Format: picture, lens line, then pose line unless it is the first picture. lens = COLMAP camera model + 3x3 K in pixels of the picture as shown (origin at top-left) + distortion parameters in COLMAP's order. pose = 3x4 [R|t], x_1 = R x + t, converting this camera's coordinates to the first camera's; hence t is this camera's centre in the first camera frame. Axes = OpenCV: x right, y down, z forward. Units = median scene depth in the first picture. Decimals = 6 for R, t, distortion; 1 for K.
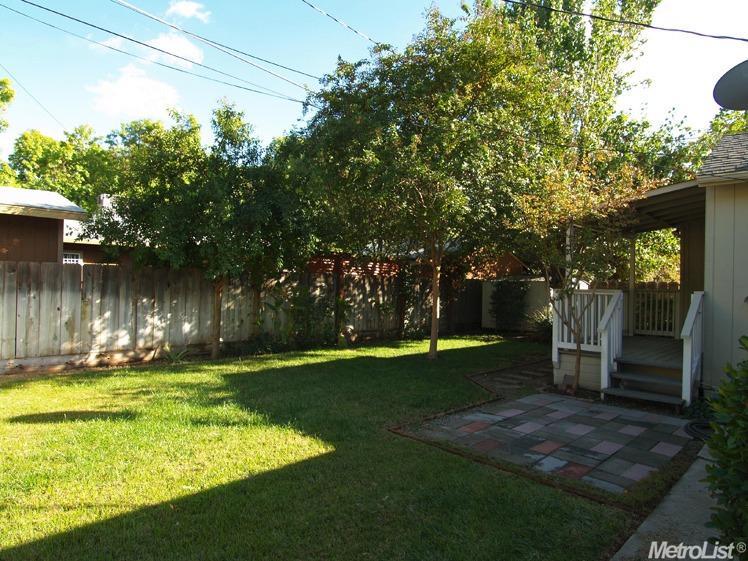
lens RADIAL K [[472.4, 0, 368.6], [0, 472.4, 278.7], [0, 0, 1]] dist [-0.028949, 0.001652]
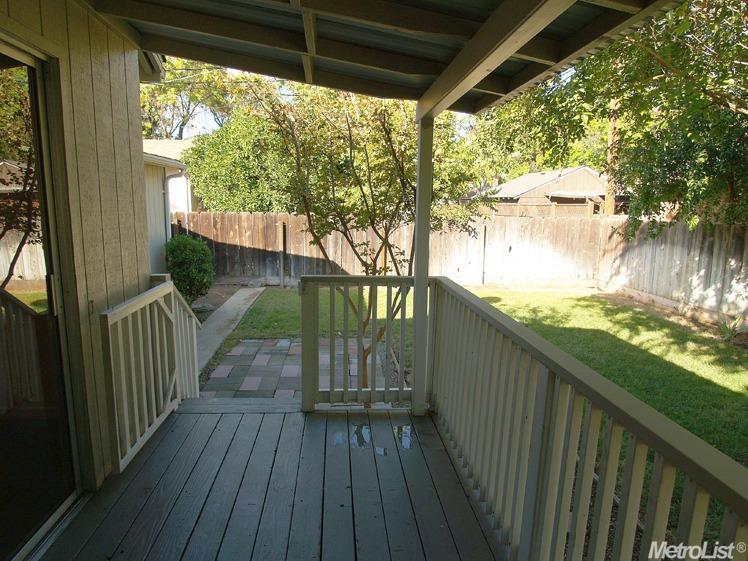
lens RADIAL K [[472.4, 0, 368.6], [0, 472.4, 278.7], [0, 0, 1]] dist [-0.028949, 0.001652]
pose [[-0.651428, 0.086054, -0.753814, 0.672117], [-0.018420, 0.991460, 0.129101, -0.027523], [0.758487, 0.097985, -0.644280, 1.067052]]
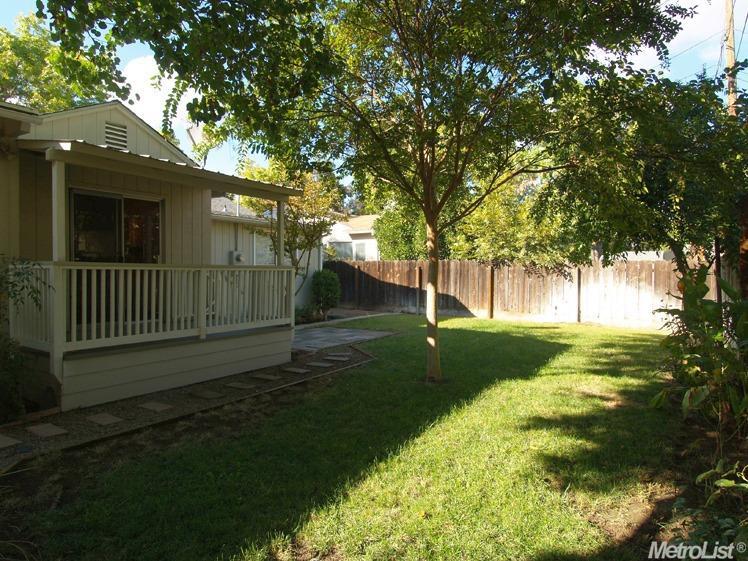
lens RADIAL K [[472.4, 0, 368.6], [0, 472.4, 278.7], [0, 0, 1]] dist [-0.028949, 0.001652]
pose [[-0.975909, -0.027526, -0.216433, 0.399267], [-0.028704, 0.999585, 0.002301, 0.038144], [0.216280, 0.008458, -0.976295, 1.762162]]
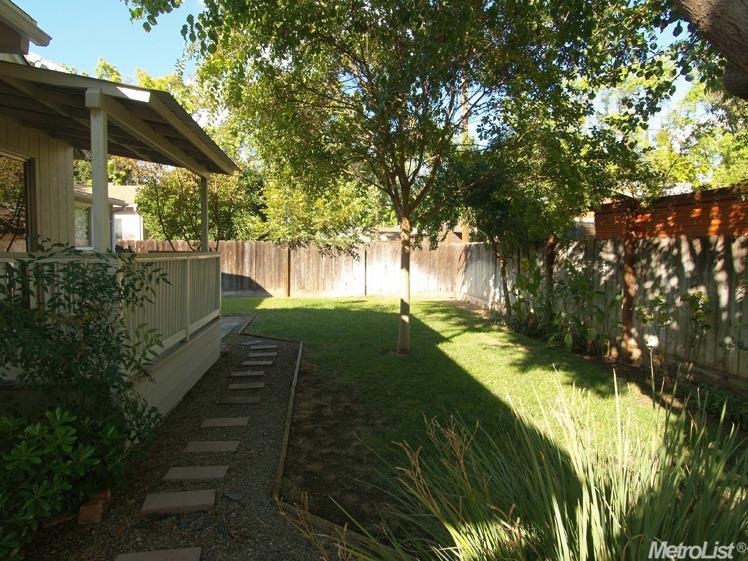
lens RADIAL K [[472.4, 0, 368.6], [0, 472.4, 278.7], [0, 0, 1]] dist [-0.028949, 0.001652]
pose [[-0.626097, 0.017579, -0.779547, 0.807289], [-0.016478, 0.999224, 0.035768, 0.033808], [0.779571, 0.035239, -0.625322, 1.566975]]
